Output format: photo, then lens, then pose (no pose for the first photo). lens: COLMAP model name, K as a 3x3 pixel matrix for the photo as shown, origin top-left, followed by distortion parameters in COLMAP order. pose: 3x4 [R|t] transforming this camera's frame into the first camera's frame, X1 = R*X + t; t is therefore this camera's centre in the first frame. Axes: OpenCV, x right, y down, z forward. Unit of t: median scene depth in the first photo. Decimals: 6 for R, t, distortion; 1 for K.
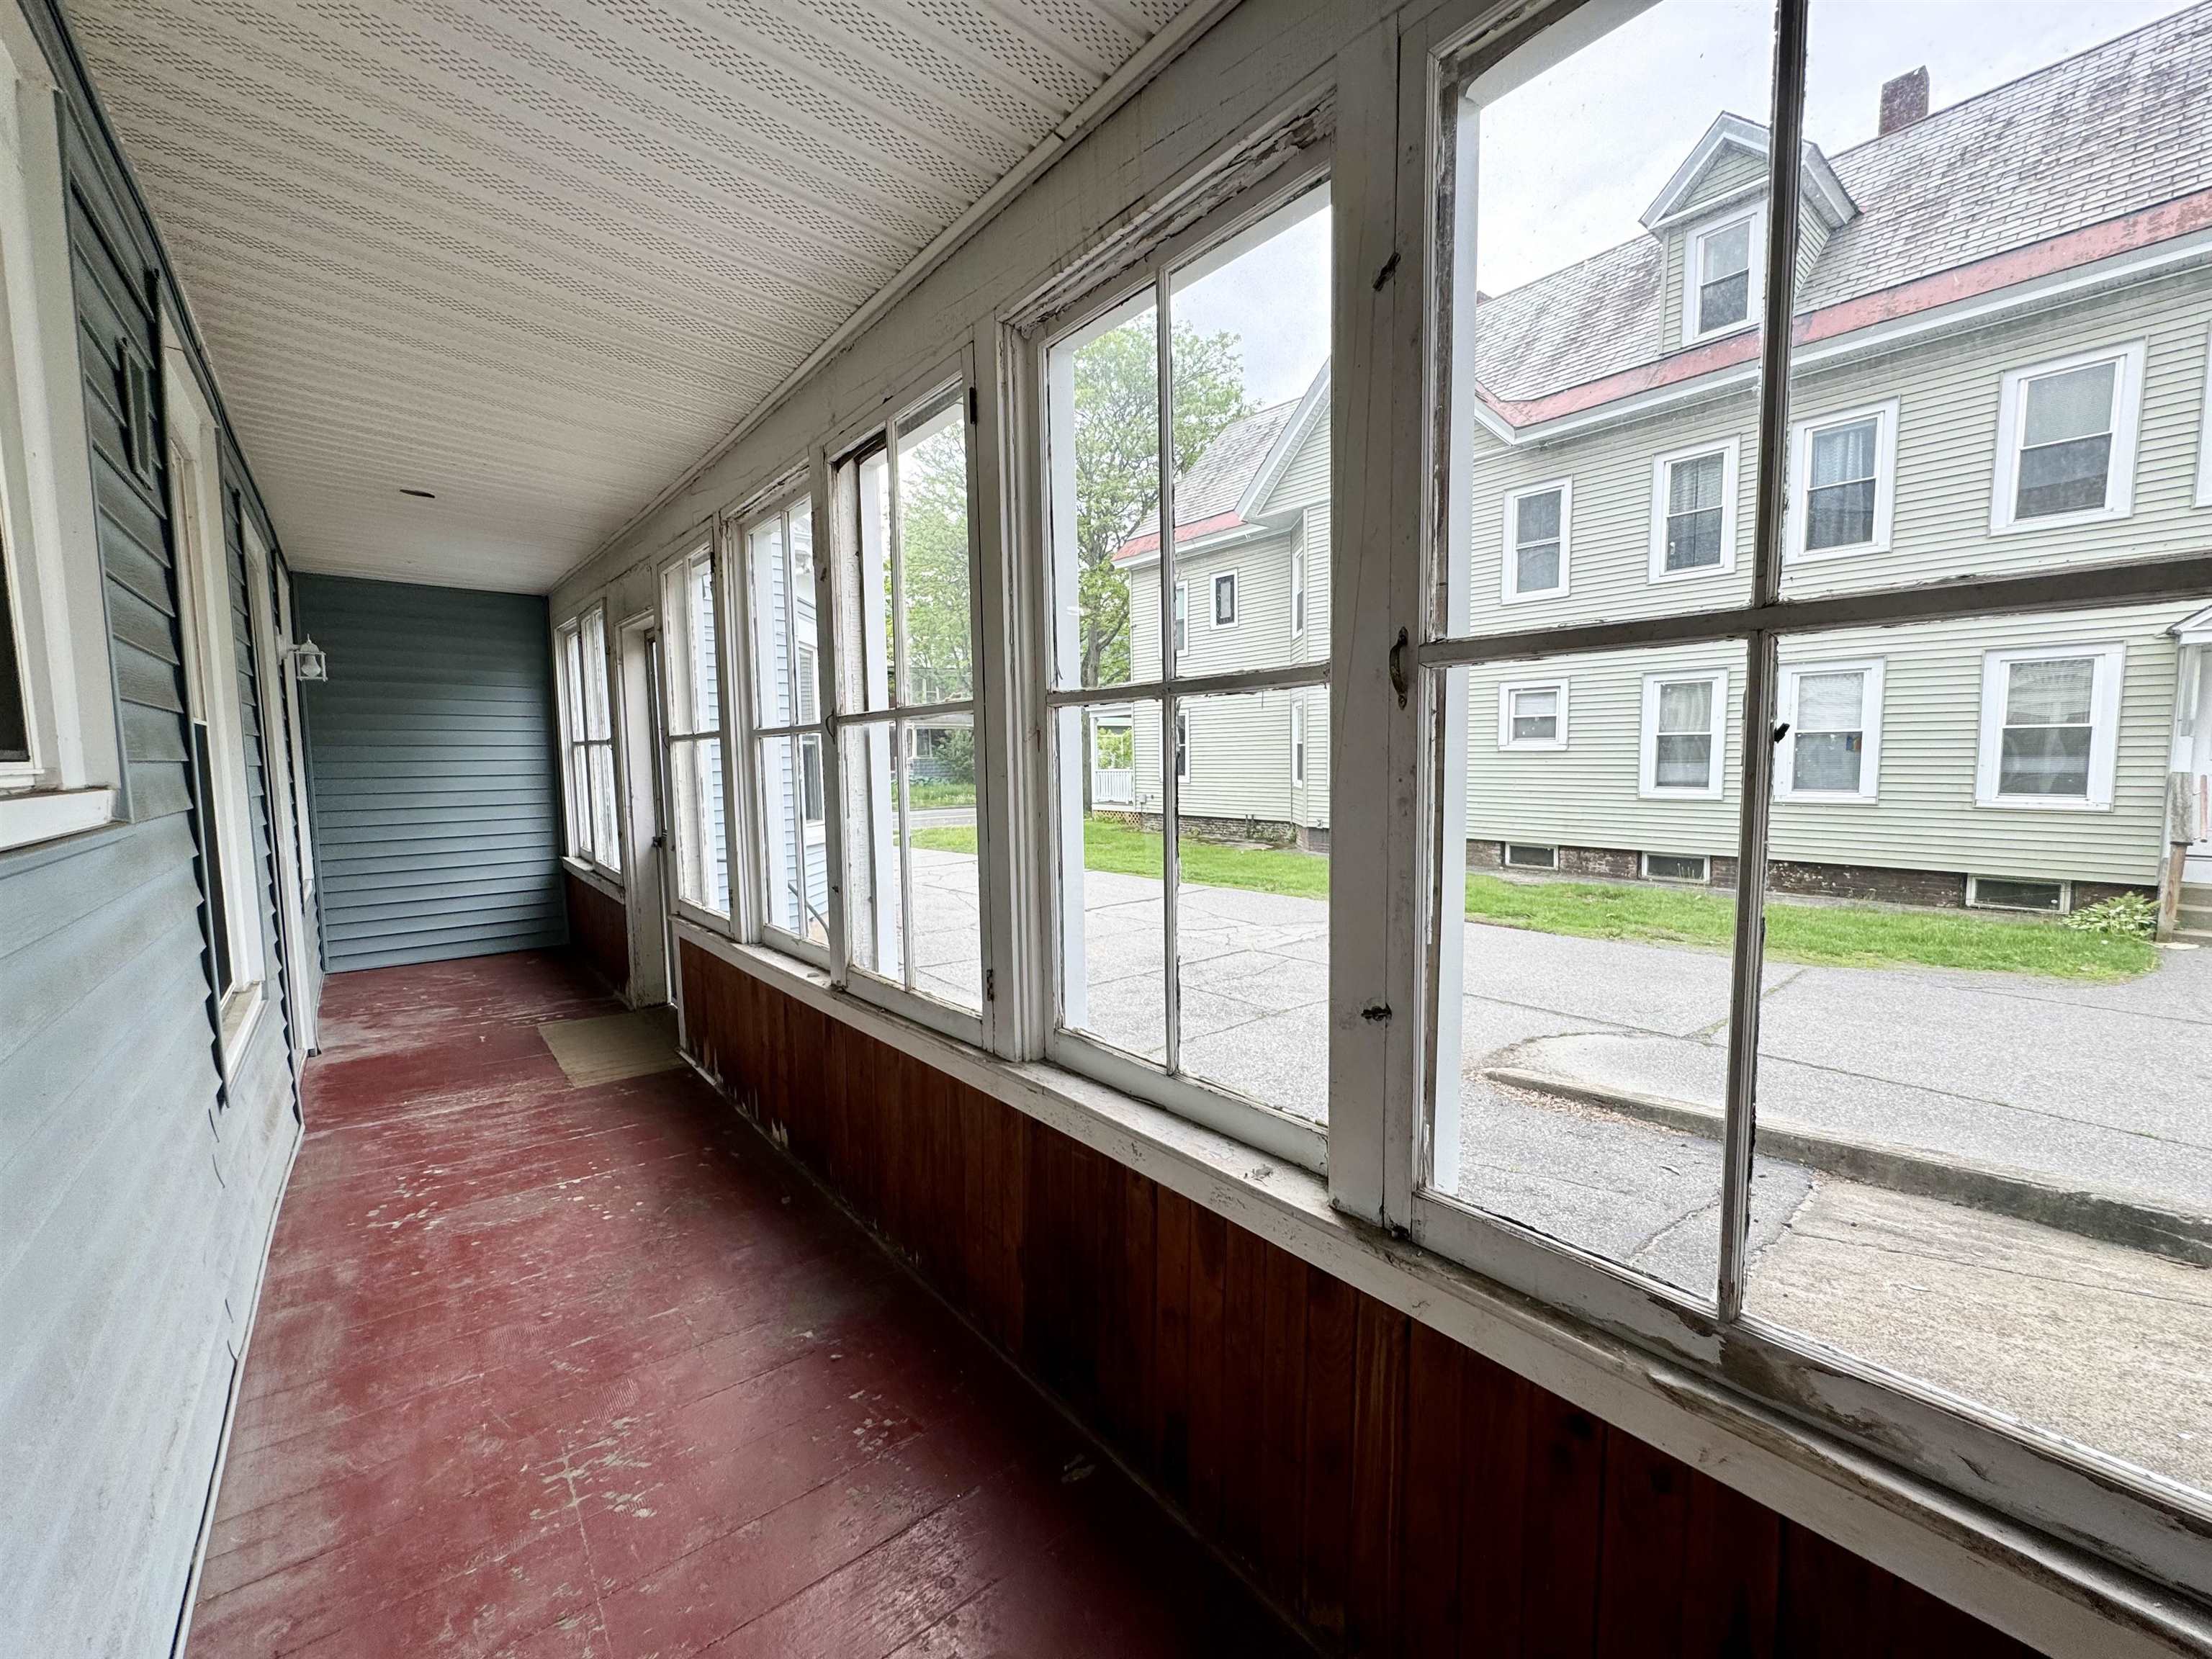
lens RADIAL K [[893.1, 0, 1106.4], [0, 893.1, 826.7], [0, 0, 1]] dist [-0.003096, 0.000078]
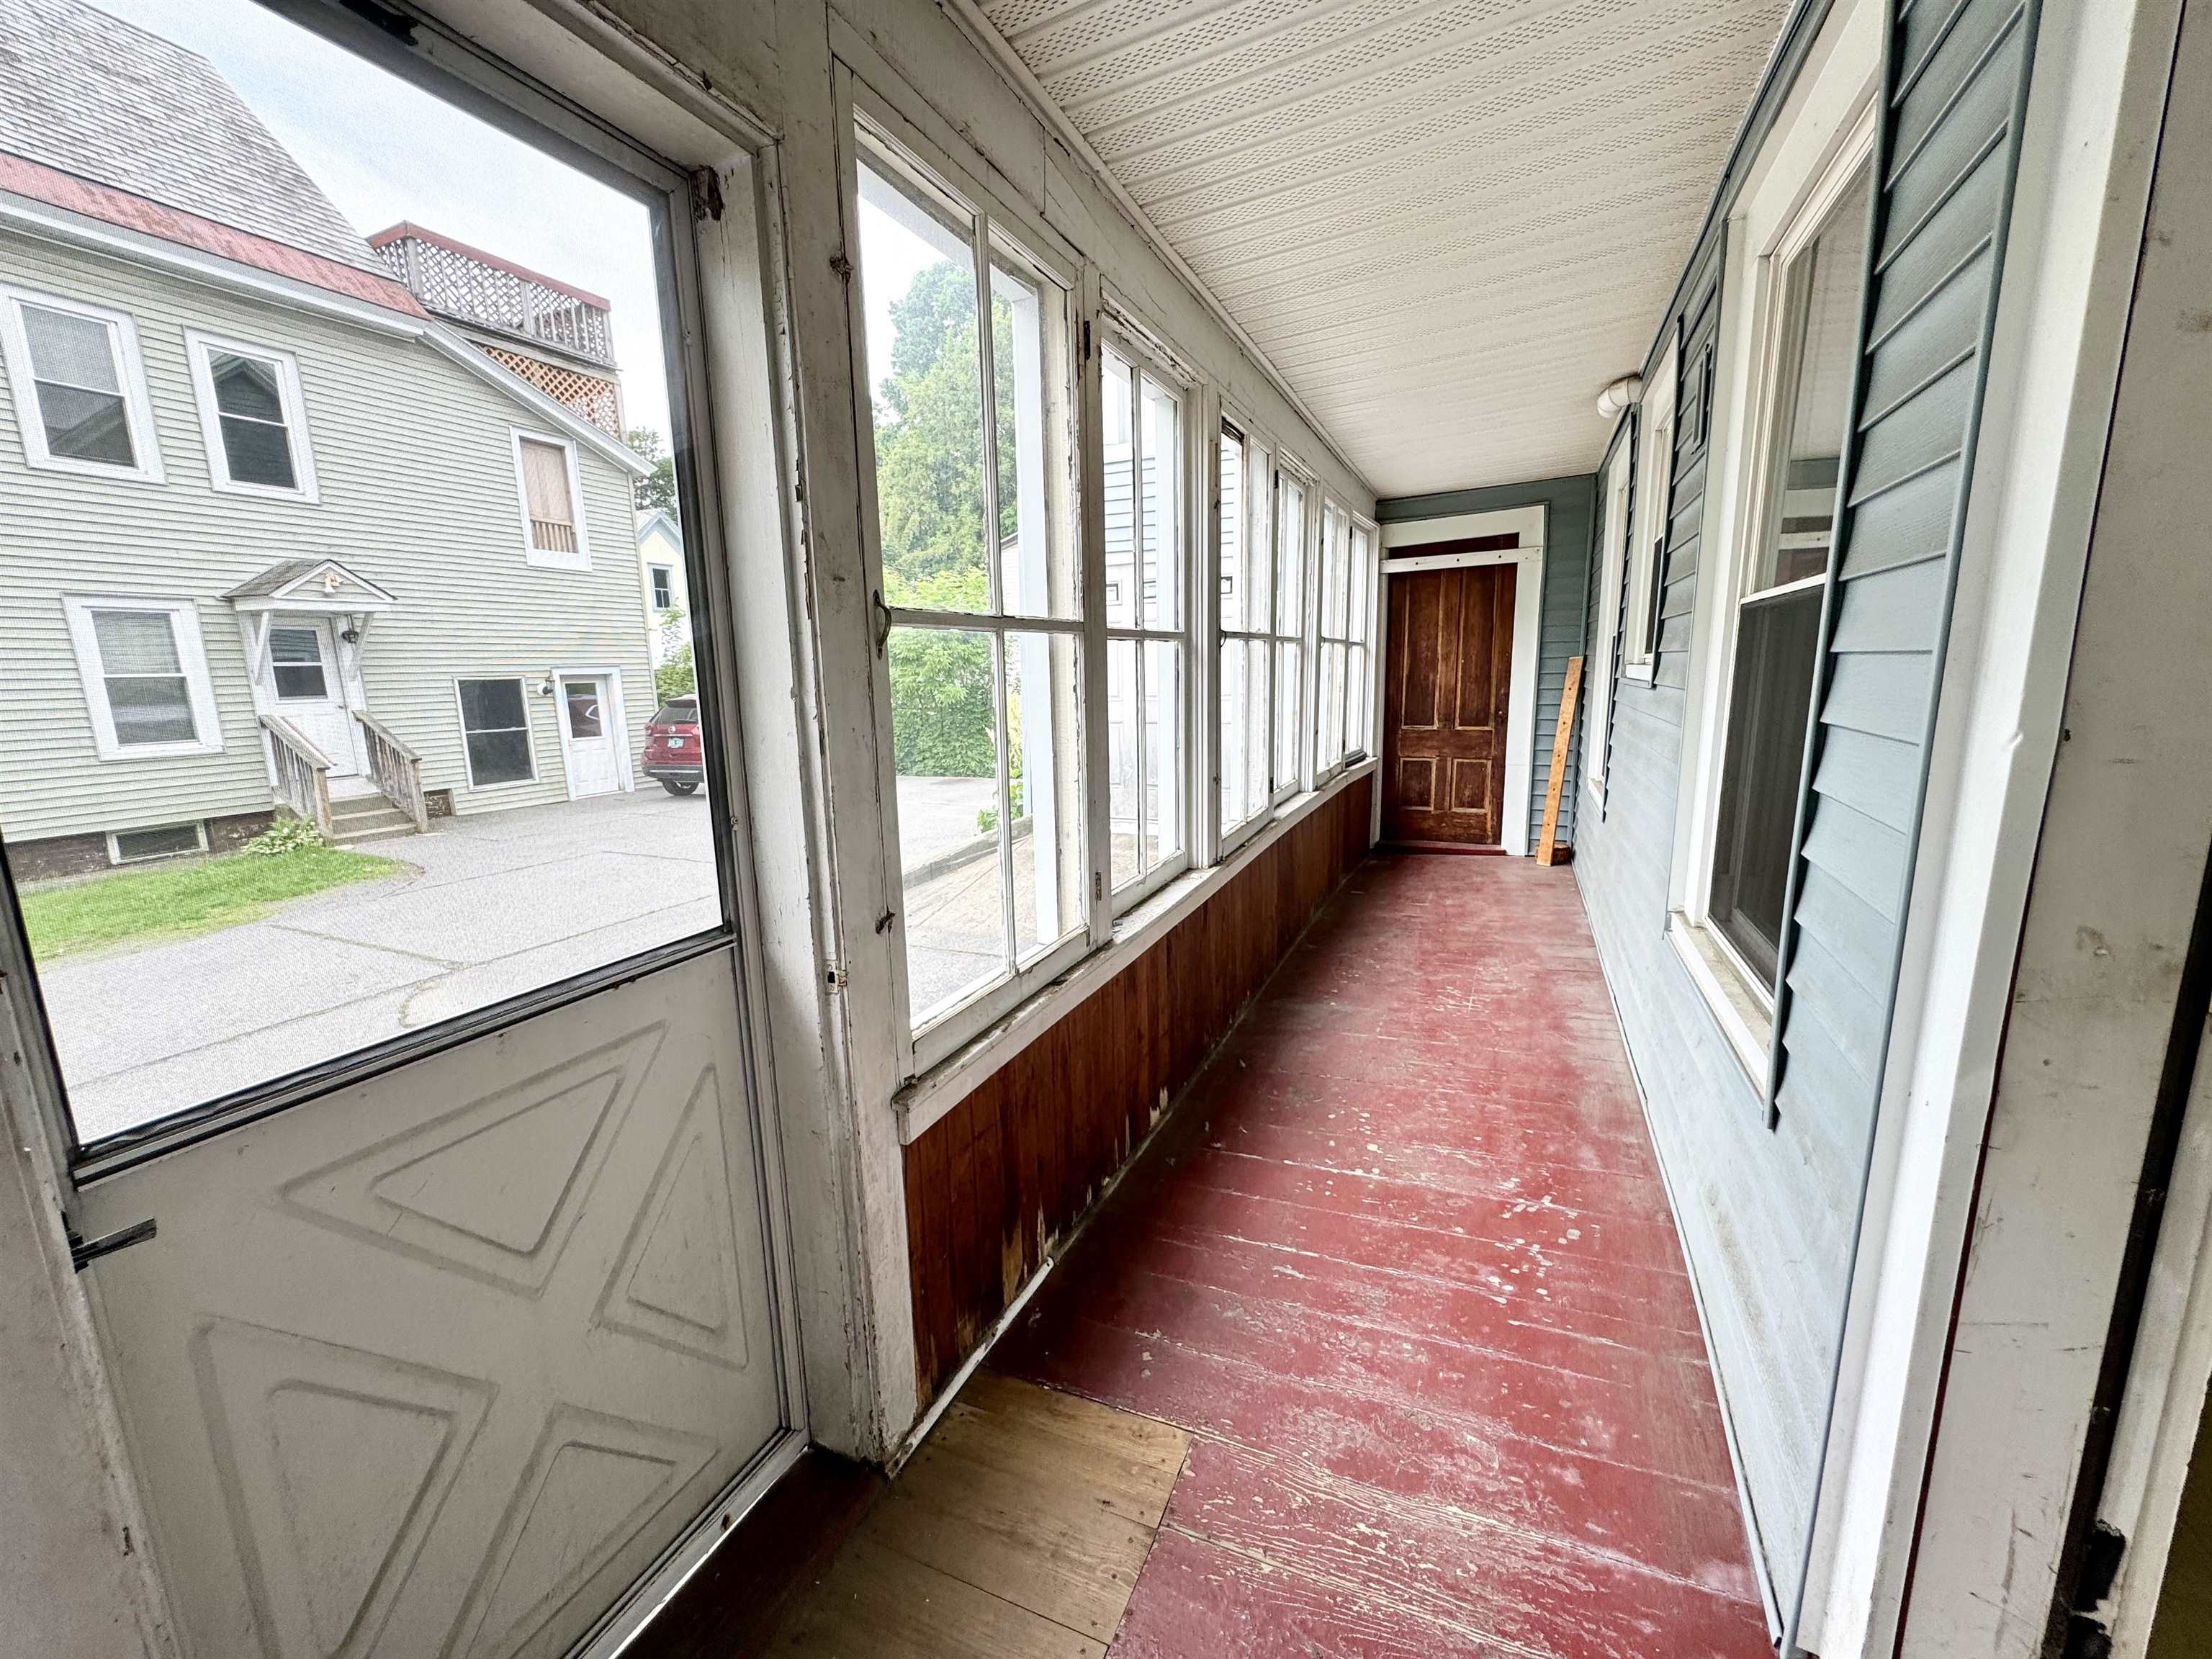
lens RADIAL K [[893.1, 0, 1106.2], [0, 893.1, 829.2], [0, 0, 1]] dist [-0.003096, 0.000078]
pose [[-0.444385, -0.137522, 0.885217, -1.076954], [0.102914, 0.973767, 0.202943, -0.100331], [-0.889905, 0.181286, -0.418575, 1.365173]]
